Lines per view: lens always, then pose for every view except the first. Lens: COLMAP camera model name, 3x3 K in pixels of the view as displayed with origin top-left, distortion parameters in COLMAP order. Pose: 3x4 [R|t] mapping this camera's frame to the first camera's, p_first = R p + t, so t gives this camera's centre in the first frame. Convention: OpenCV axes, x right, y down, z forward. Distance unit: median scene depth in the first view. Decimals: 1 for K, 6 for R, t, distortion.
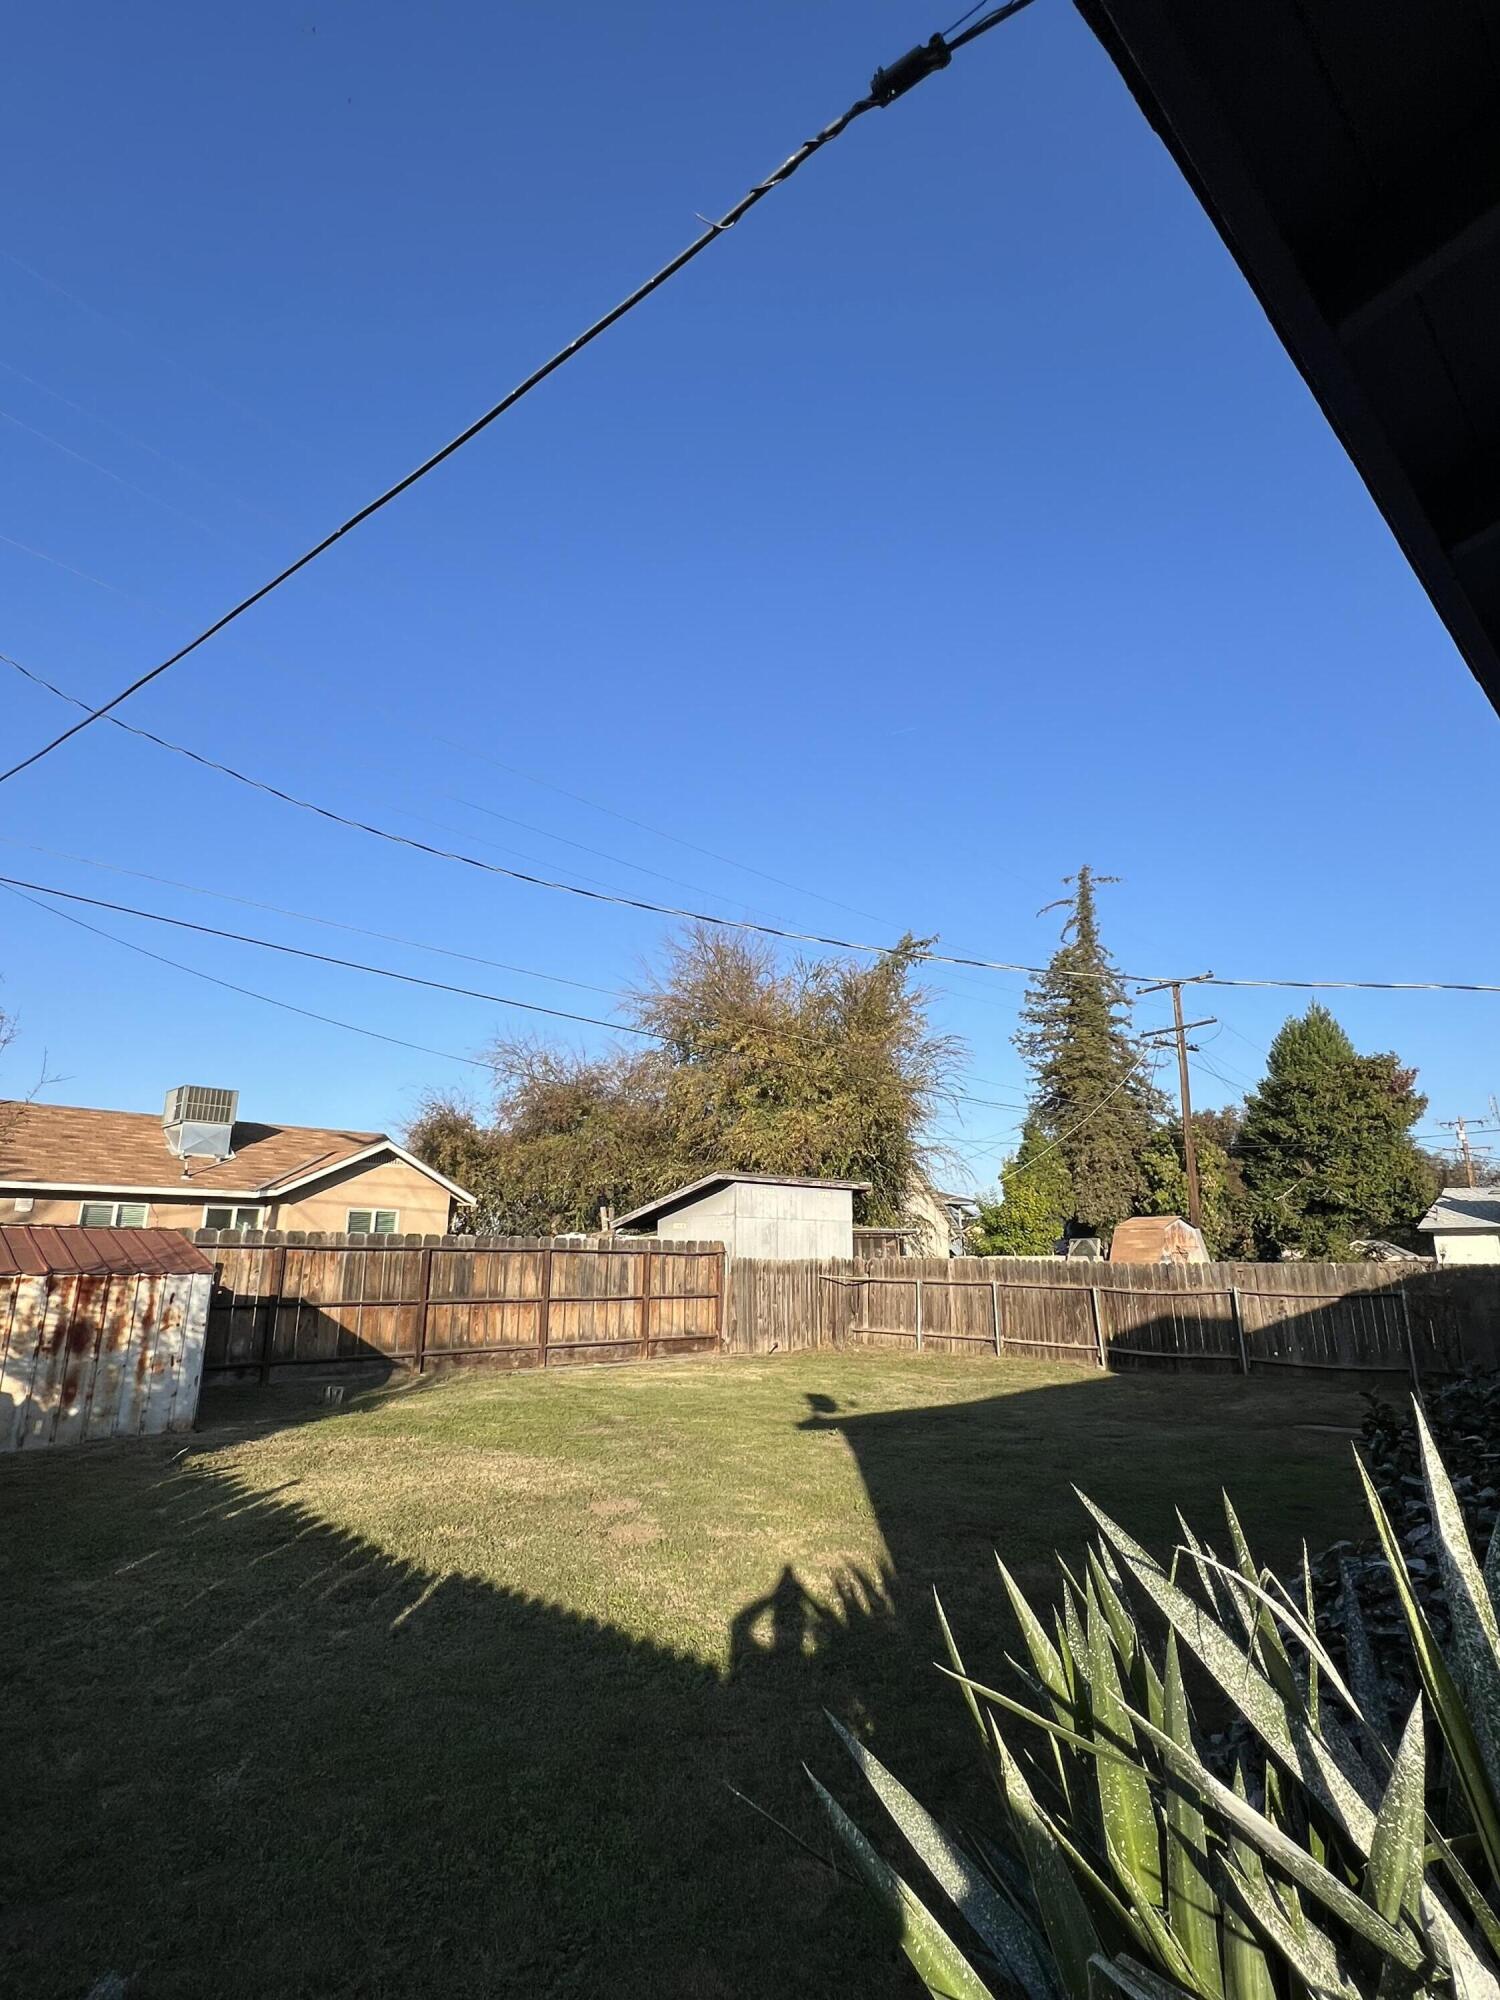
lens RADIAL K [[1023.6, 0, 759.5], [0, 1023.6, 1001.3], [0, 0, 1]] dist [0.004422, 0.000233]
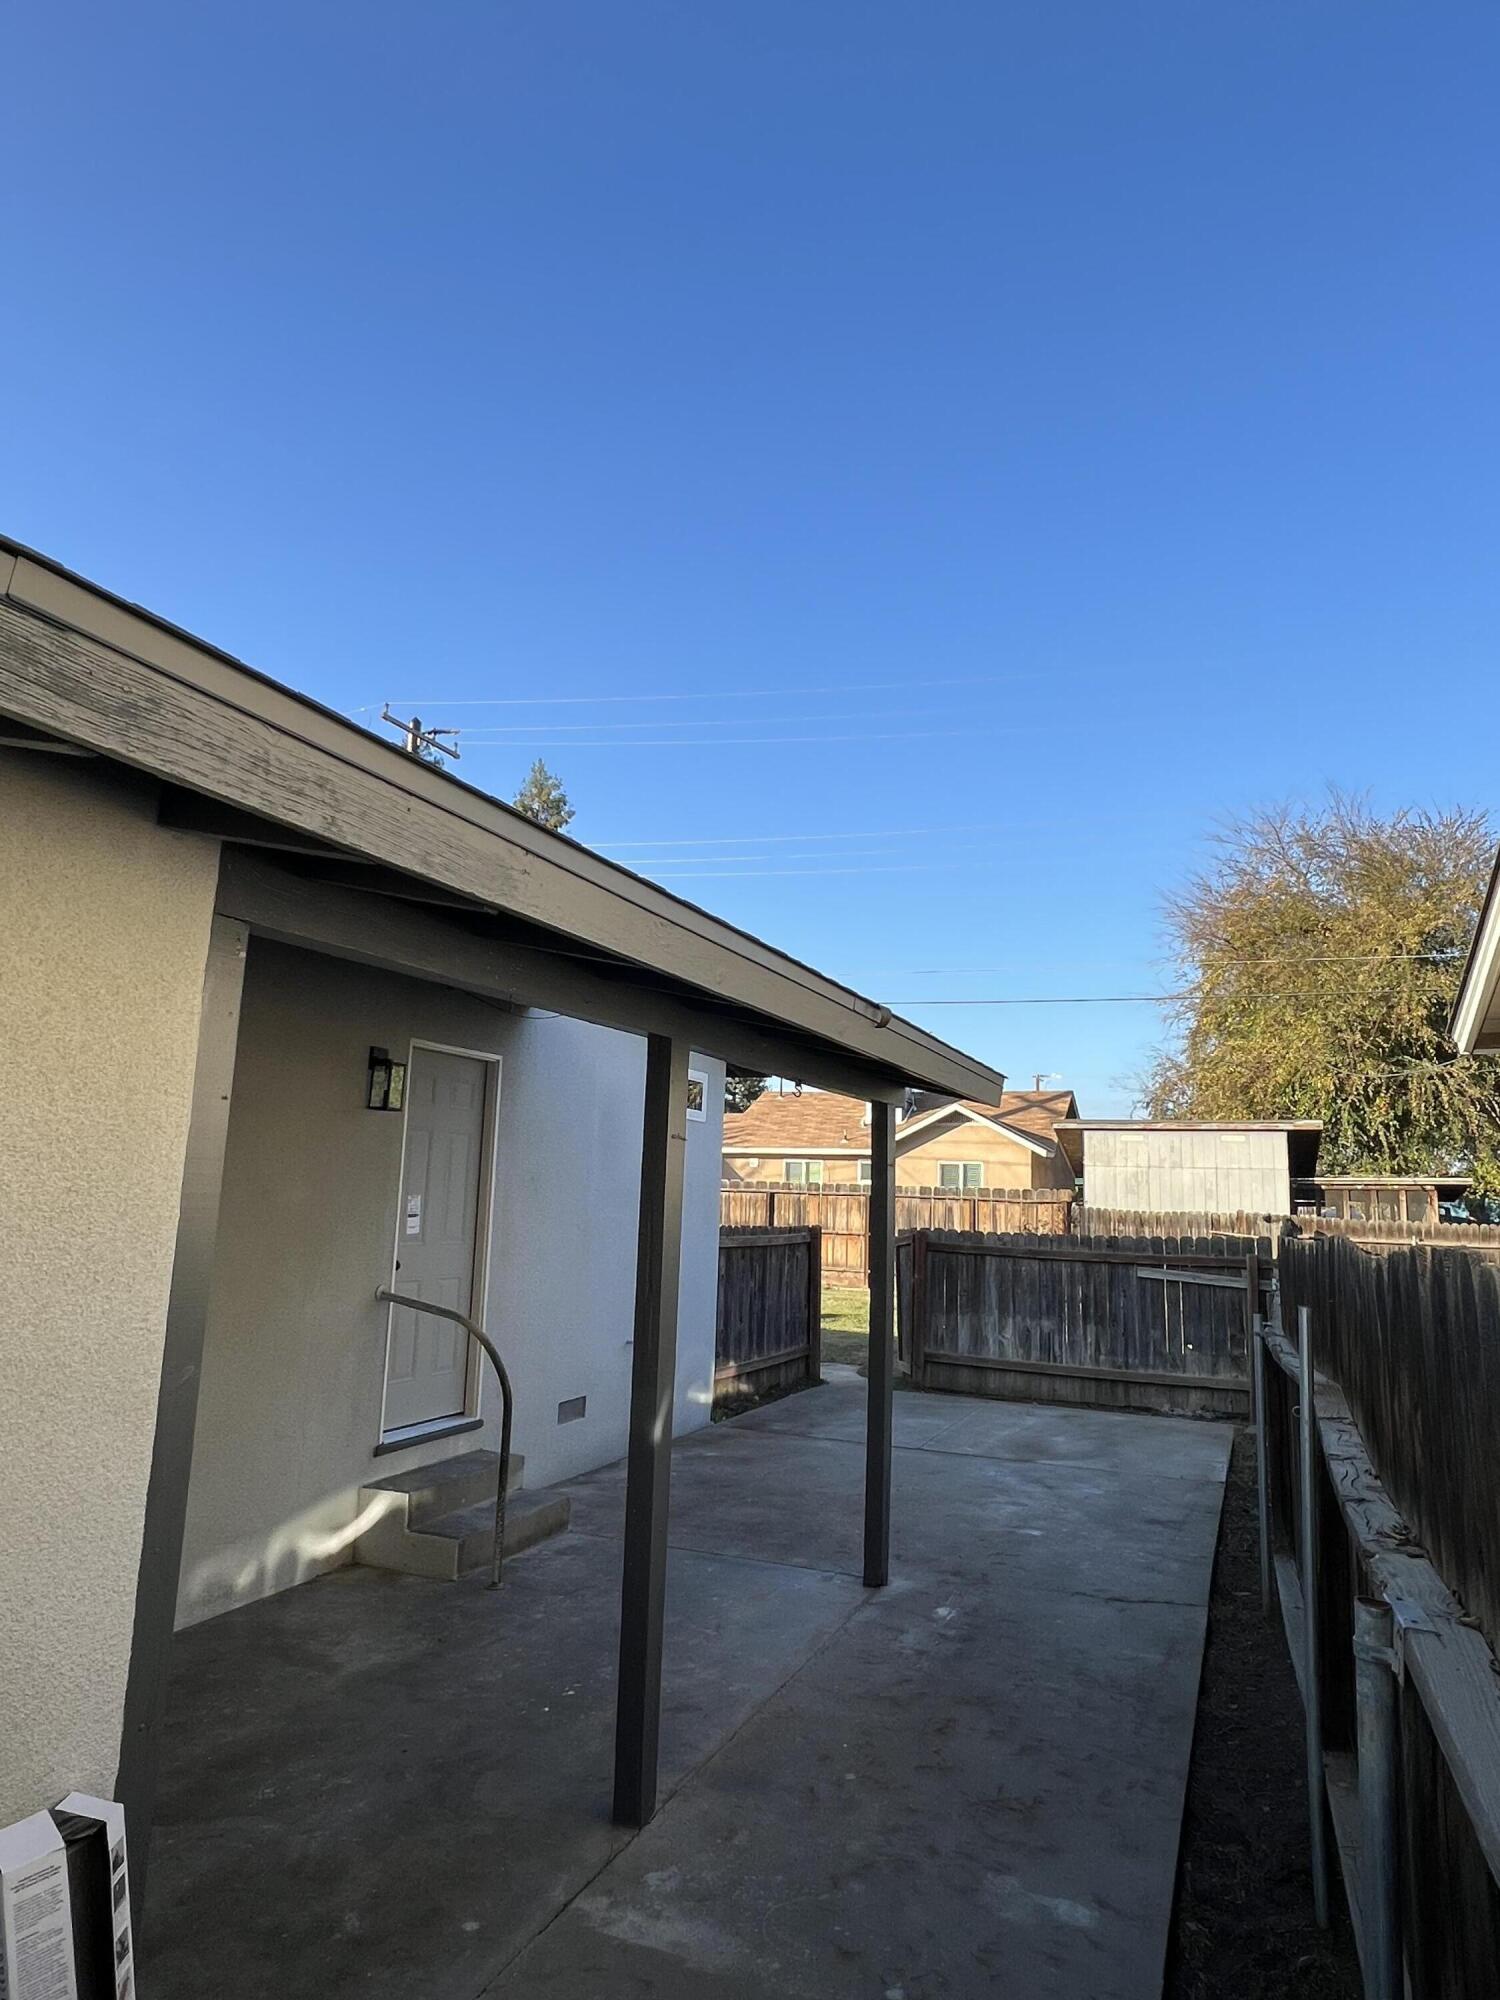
lens RADIAL K [[1242.1, 0, 750.6], [0, 1242.1, 995.4], [0, 0, 1]] dist [-0.001579, -0.001283]
pose [[0.393521, -0.135598, -0.909260, 1.003623], [0.195071, 0.978856, -0.061551, 0.067165], [0.898381, -0.153148, 0.411652, 0.272792]]
